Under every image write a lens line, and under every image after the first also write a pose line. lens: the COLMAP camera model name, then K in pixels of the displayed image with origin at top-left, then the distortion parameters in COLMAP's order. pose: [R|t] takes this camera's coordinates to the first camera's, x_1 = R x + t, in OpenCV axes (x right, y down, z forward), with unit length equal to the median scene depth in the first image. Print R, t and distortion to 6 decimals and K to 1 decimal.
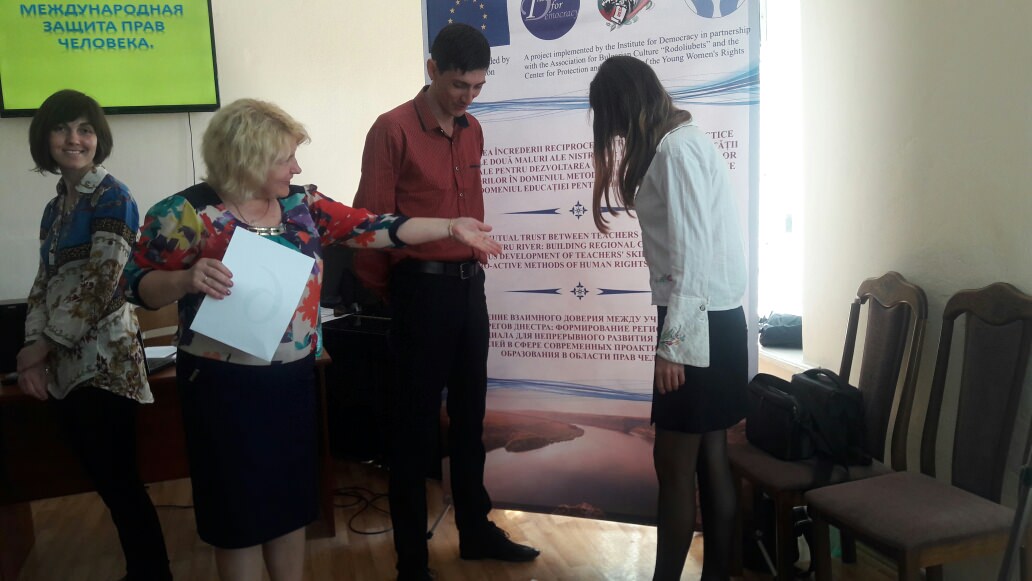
lens RADIAL K [[839.2, 0, 514.9], [0, 839.2, 277.2], [0, 0, 1]] dist [0.167230, -0.244202]
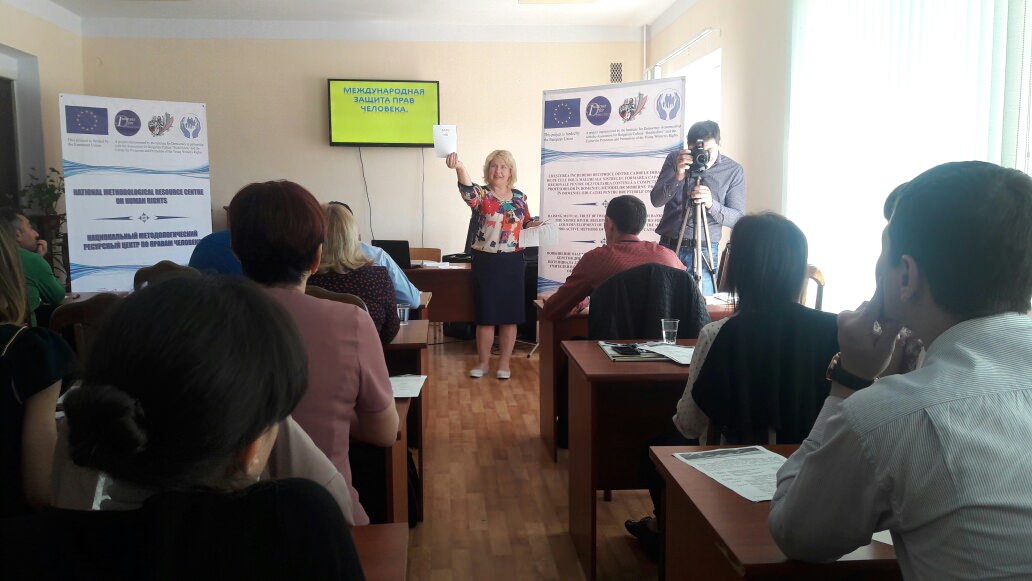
lens RADIAL K [[879.7, 0, 507.6], [0, 879.7, 291.2], [0, 0, 1]] dist [0.269980, -0.685611]
pose [[0.979389, 0.070940, -0.189115, 0.265930], [-0.074436, 0.997160, -0.011434, 0.182557], [0.187767, 0.025276, 0.981888, -1.229431]]
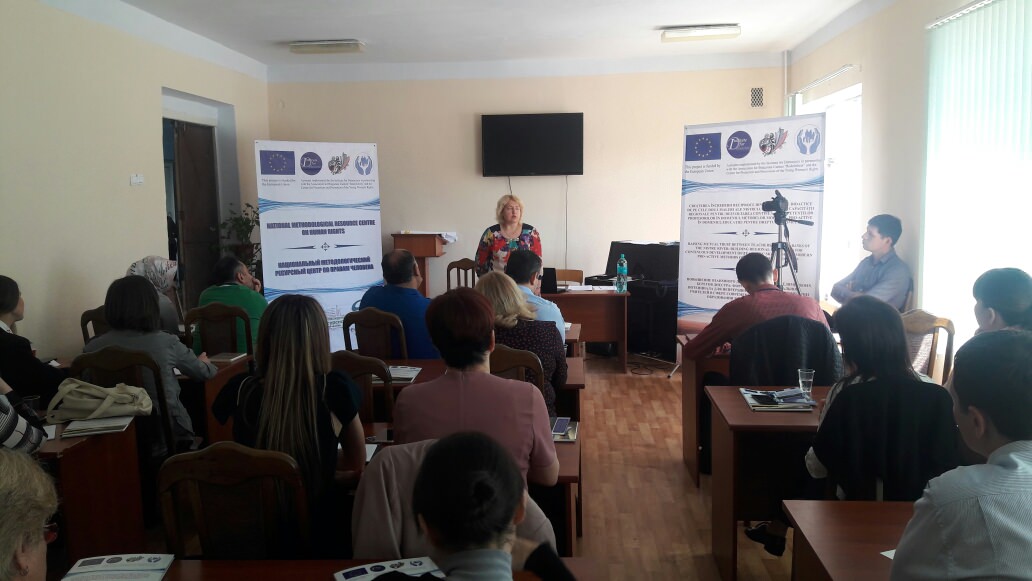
lens RADIAL K [[879.7, 0, 507.6], [0, 879.7, 291.2], [0, 0, 1]] dist [0.269980, -0.685611]
pose [[0.940190, 0.074909, -0.332312, 0.274592], [-0.077990, 0.996946, 0.004076, 0.111239], [0.331602, 0.022085, 0.943161, -1.416309]]
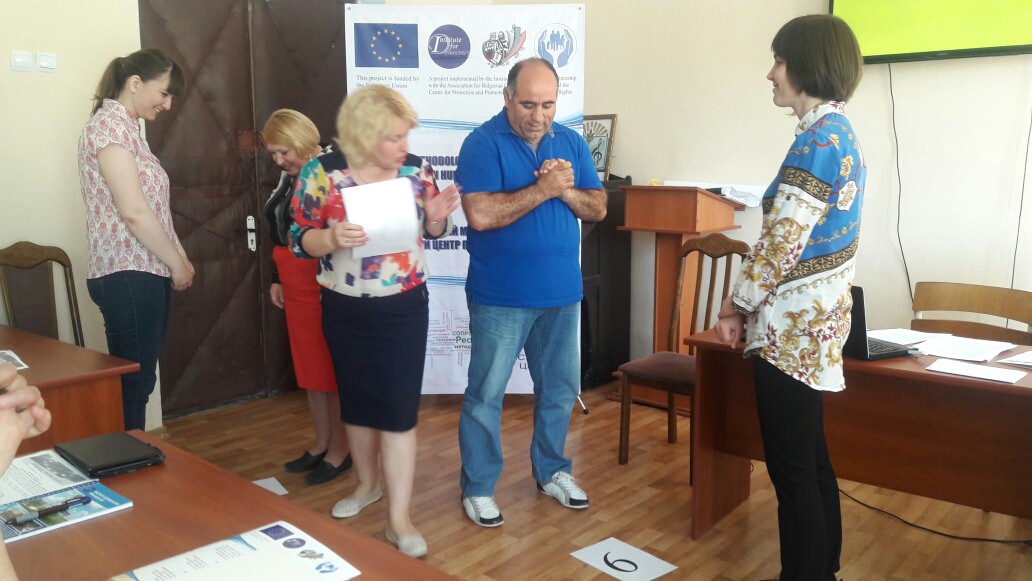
lens RADIAL K [[876.0, 0, 502.0], [0, 876.0, 290.0], [0, 0, 1]] dist [0.120402, -0.240859]
pose [[0.557423, 0.179856, -0.810513, 0.080029], [-0.142387, 0.982498, 0.120094, -0.011814], [0.817928, 0.048463, 0.573276, 0.201994]]
